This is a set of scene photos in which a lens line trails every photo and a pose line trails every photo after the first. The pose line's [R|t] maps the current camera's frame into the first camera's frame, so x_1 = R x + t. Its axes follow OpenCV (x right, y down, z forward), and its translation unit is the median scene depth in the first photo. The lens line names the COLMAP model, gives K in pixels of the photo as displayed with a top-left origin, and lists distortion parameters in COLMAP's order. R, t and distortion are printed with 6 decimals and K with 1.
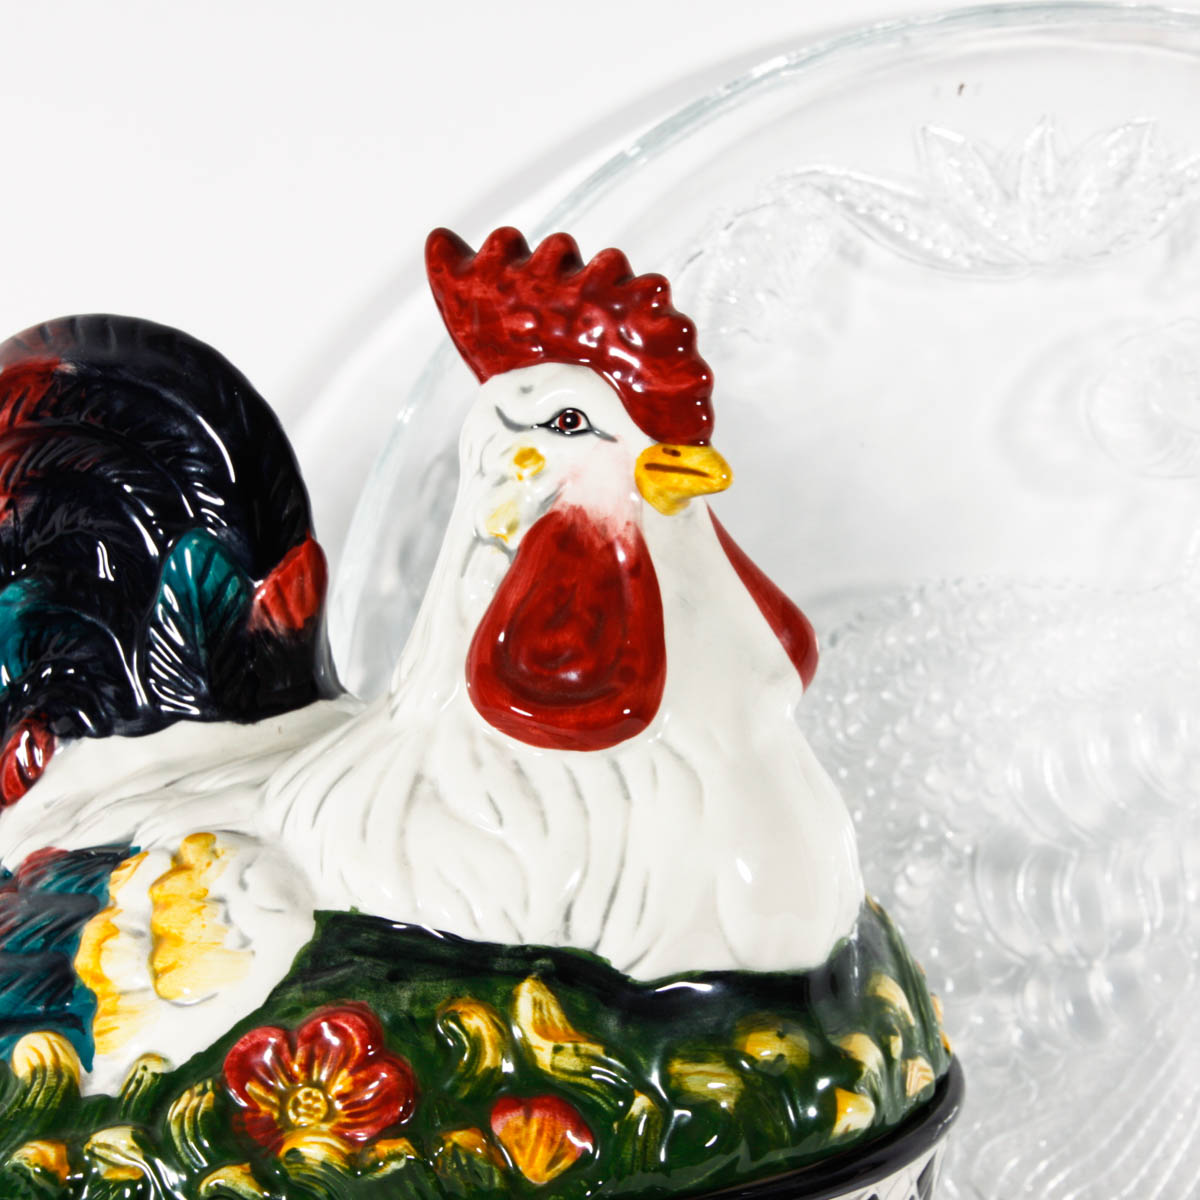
lens RADIAL K [[4761.4, 0, 598.9], [0, 4761.4, 660.7], [0, 0, 1]] dist [0.377410, 4.663052]
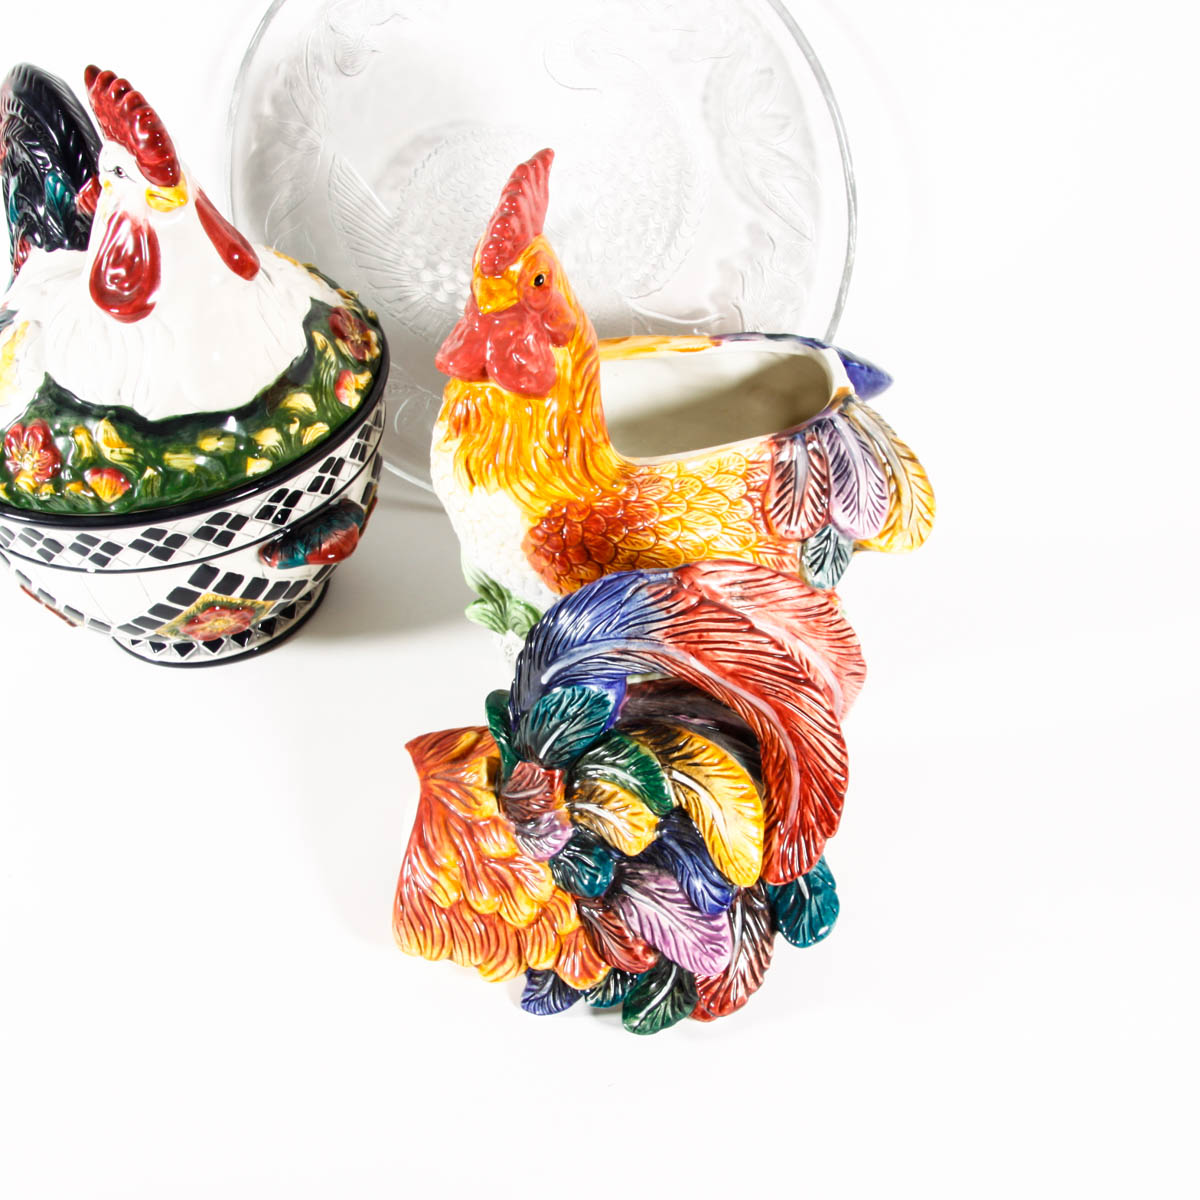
lens RADIAL K [[1423.1, 0, 600.0], [0, 1423.1, 600.0], [0, 0, 1]] dist [-0.137015, 0.069286]
pose [[0.966372, 0.144665, -0.212597, 0.385271], [-0.012633, 0.852457, 0.522645, -0.224914], [0.256838, -0.502384, 0.825618, 0.423410]]
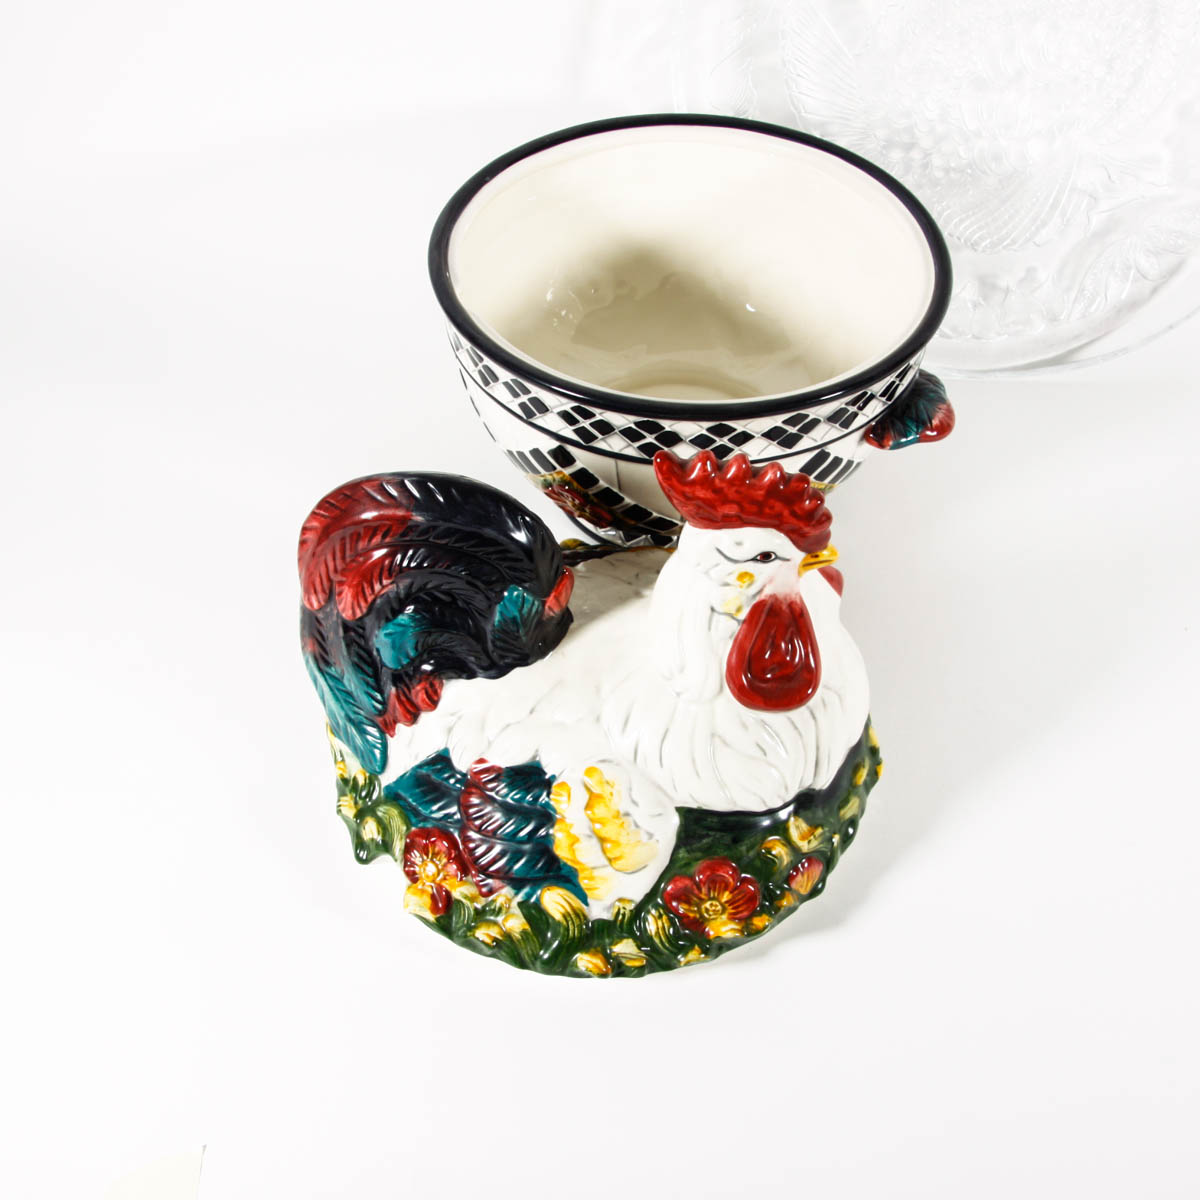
lens RADIAL K [[1423.1, 0, 600.0], [0, 1423.1, 600.0], [0, 0, 1]] dist [-0.137015, 0.069286]
pose [[0.887991, -0.334513, 0.315553, -0.248127], [0.080124, 0.788240, 0.610129, -0.386254], [-0.452828, -0.516506, 0.726752, 0.622230]]
